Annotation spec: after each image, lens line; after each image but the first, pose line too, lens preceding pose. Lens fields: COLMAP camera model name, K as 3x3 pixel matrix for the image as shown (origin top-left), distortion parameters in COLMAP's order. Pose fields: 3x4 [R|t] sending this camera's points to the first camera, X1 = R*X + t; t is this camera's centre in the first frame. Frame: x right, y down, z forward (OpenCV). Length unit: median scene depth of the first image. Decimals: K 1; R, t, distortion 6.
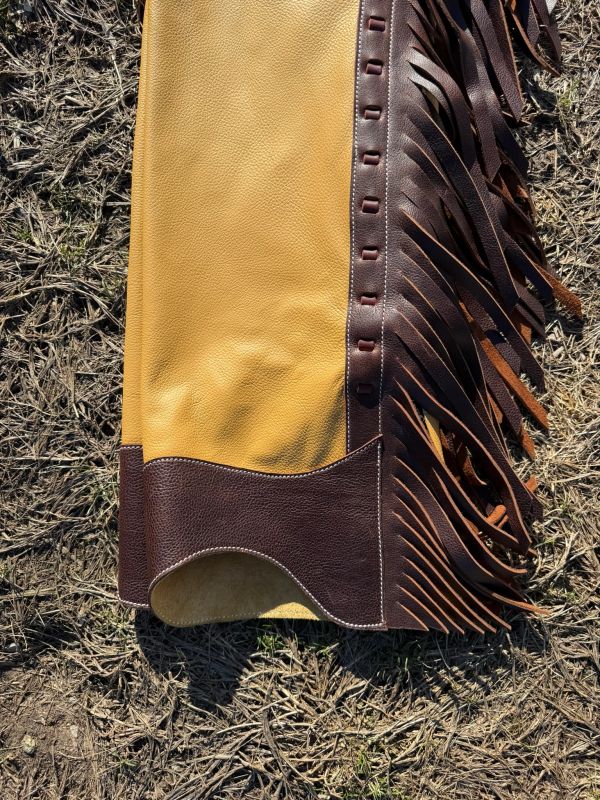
lens RADIAL K [[573.6, 0, 300.5], [0, 573.6, 399.7], [0, 0, 1]] dist [-0.000210, -0.004894]
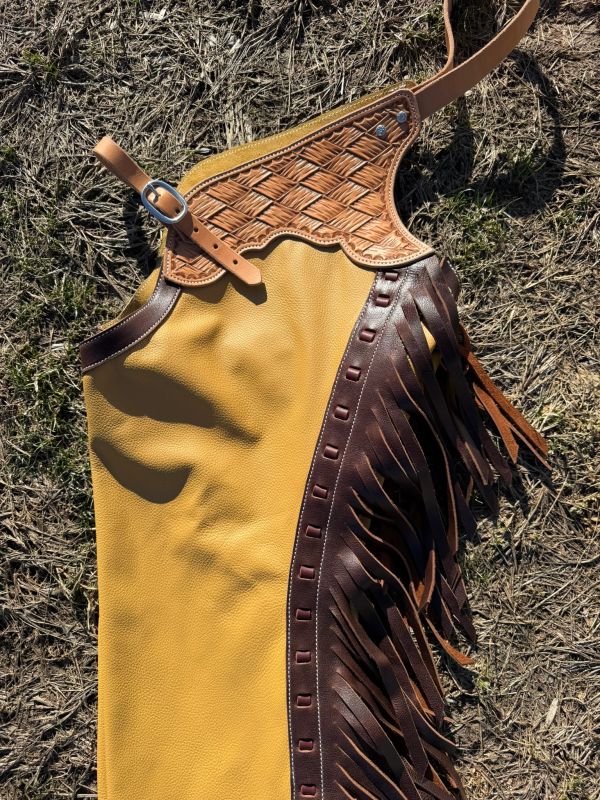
lens RADIAL K [[573.6, 0, 299.4], [0, 573.6, 399.8], [0, 0, 1]] dist [-0.000210, -0.004894]
pose [[0.995805, -0.089941, -0.016842, 0.173988], [0.088719, 0.994063, -0.062988, -0.993830], [0.022408, 0.061230, 0.997872, -0.132529]]
